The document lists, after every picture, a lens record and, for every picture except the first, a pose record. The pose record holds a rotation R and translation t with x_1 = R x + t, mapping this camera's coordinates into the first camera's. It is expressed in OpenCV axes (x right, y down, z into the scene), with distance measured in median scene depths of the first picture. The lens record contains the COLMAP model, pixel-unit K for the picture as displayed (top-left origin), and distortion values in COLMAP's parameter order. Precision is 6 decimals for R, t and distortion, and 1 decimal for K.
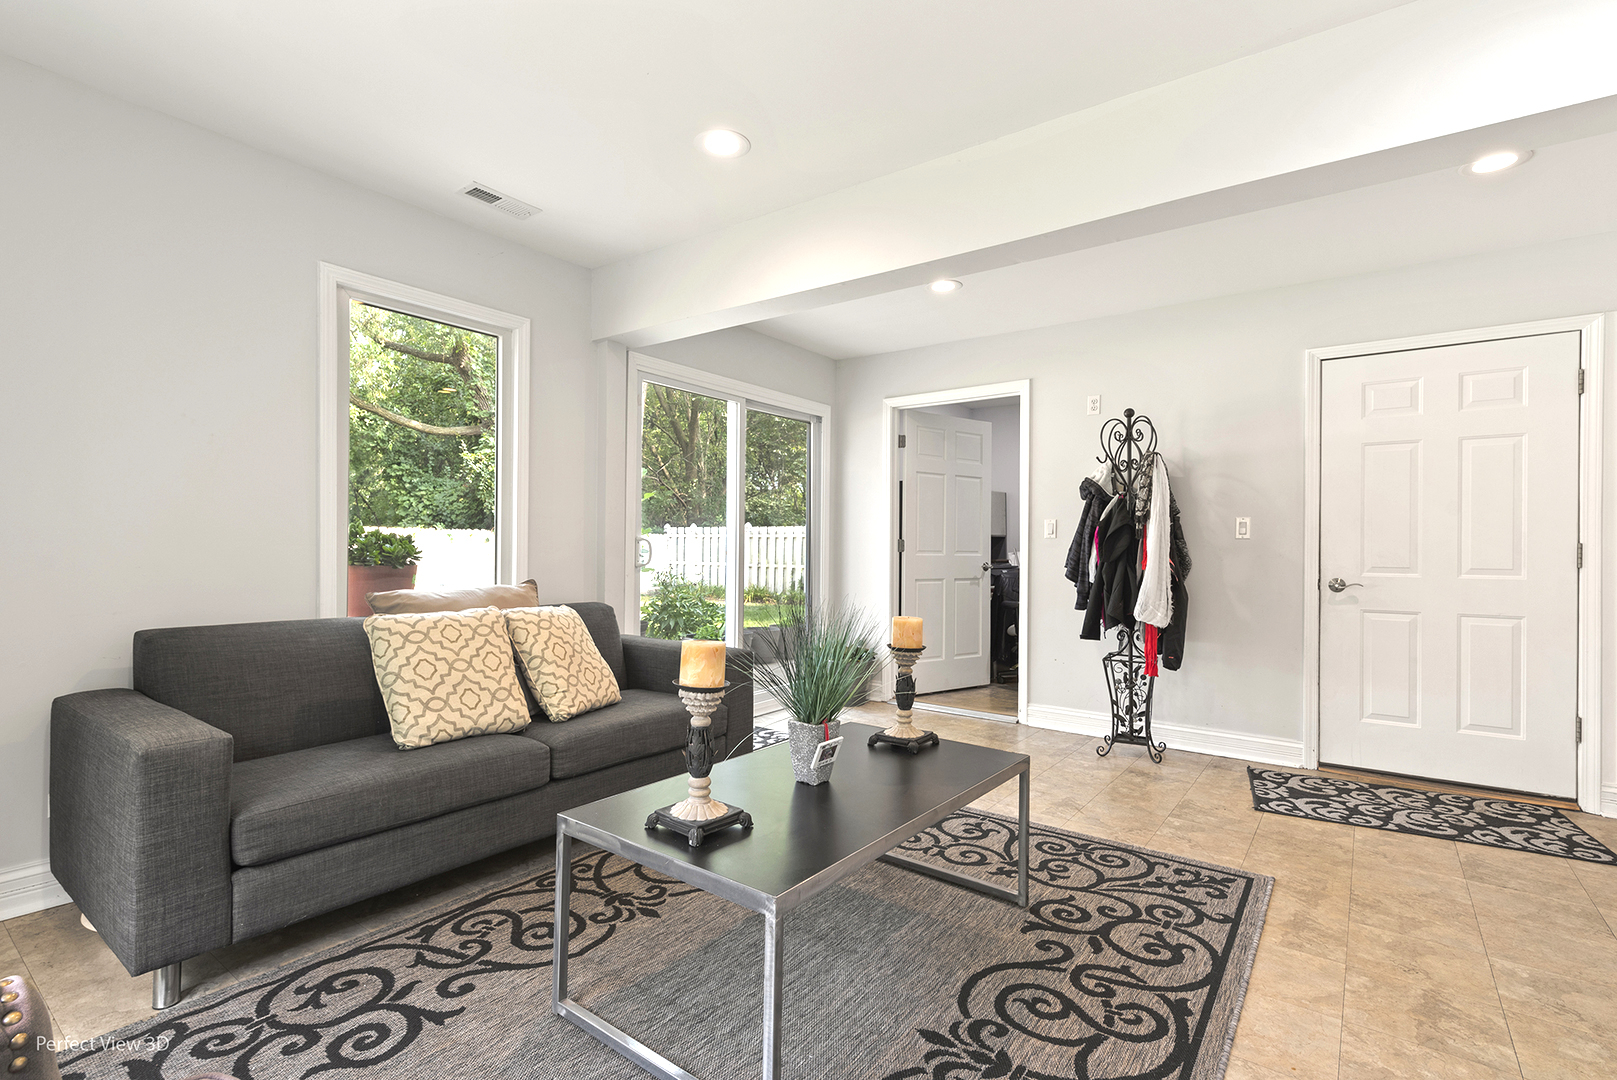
lens RADIAL K [[768.1, 0, 782.6], [0, 768.1, 538.9], [0, 0, 1]] dist [0.002736, 0.000197]
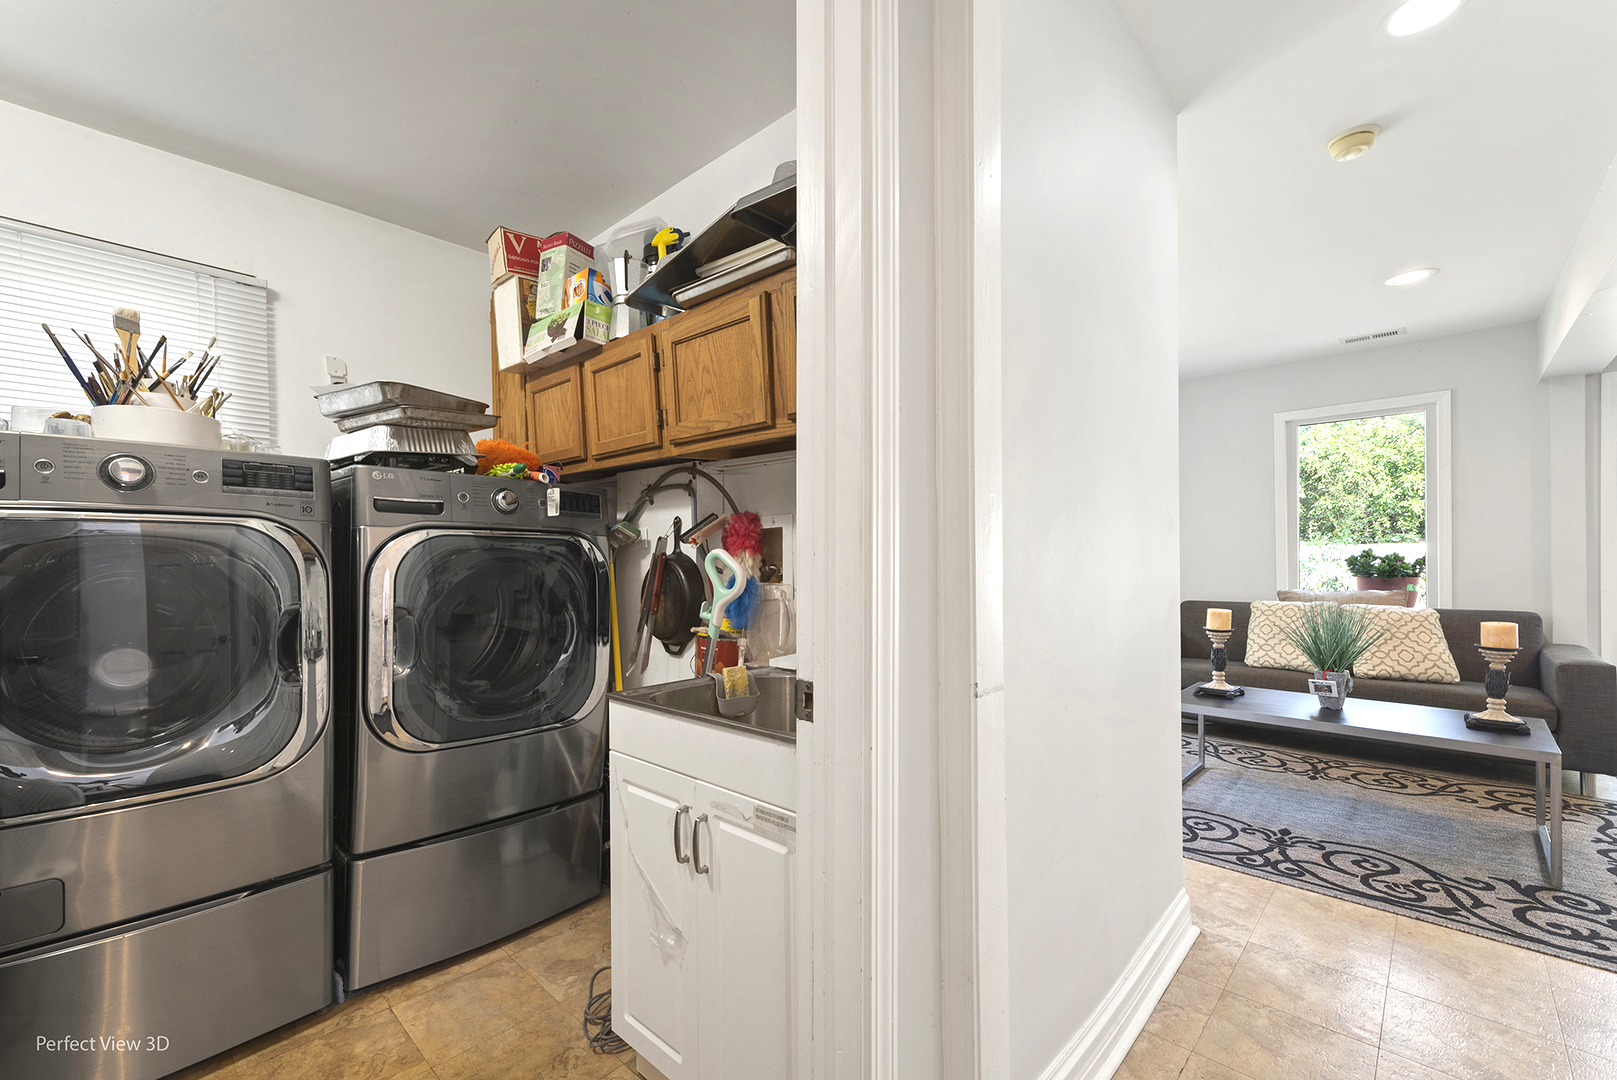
lens RADIAL K [[681.4, 0, 781.5], [0, 681.4, 542.9], [0, 0, 1]] dist [-0.000405, -0.000313]
pose [[-0.112090, -0.028293, -0.993295, 1.561829], [0.010712, 0.999502, -0.029678, -0.008471], [0.993640, -0.013967, -0.111731, -0.007859]]
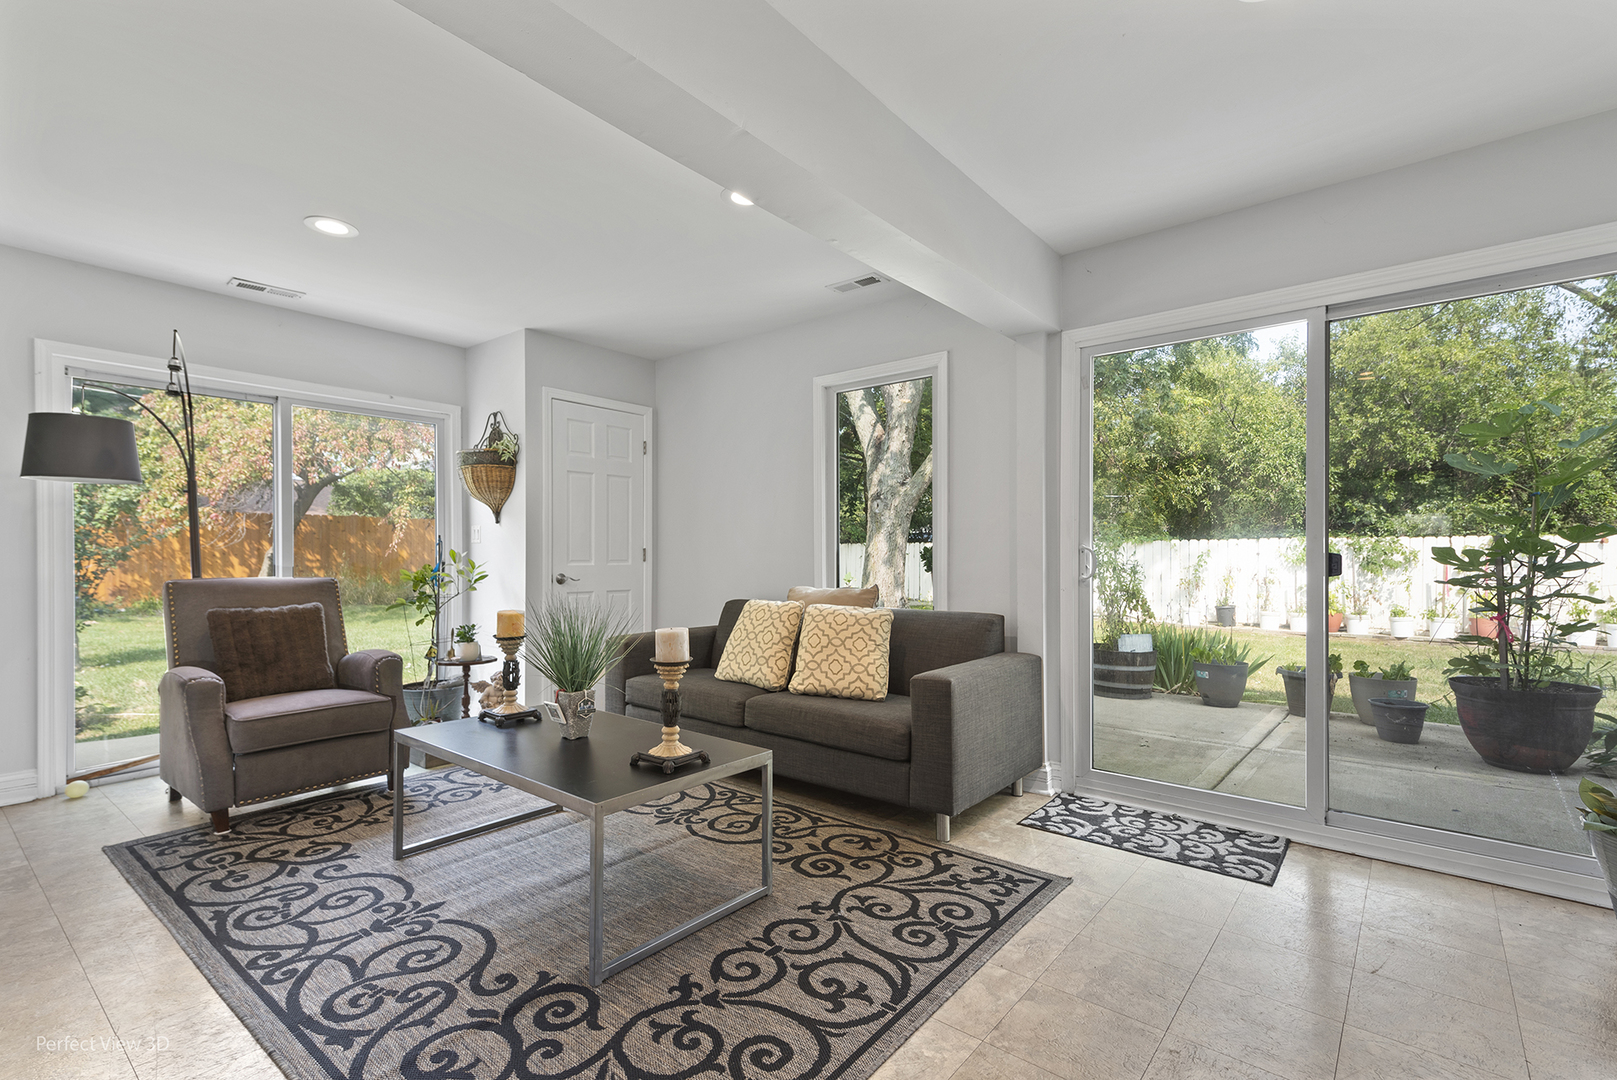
lens RADIAL K [[747.3, 0, 808.5], [0, 747.3, 540.0], [0, 0, 1]] dist [0.024457, -0.000165]
pose [[-0.032683, -0.025690, -0.999136, 1.233642], [0.006919, 0.999640, -0.025929, 0.018071], [0.999442, -0.007760, -0.032494, 1.367362]]
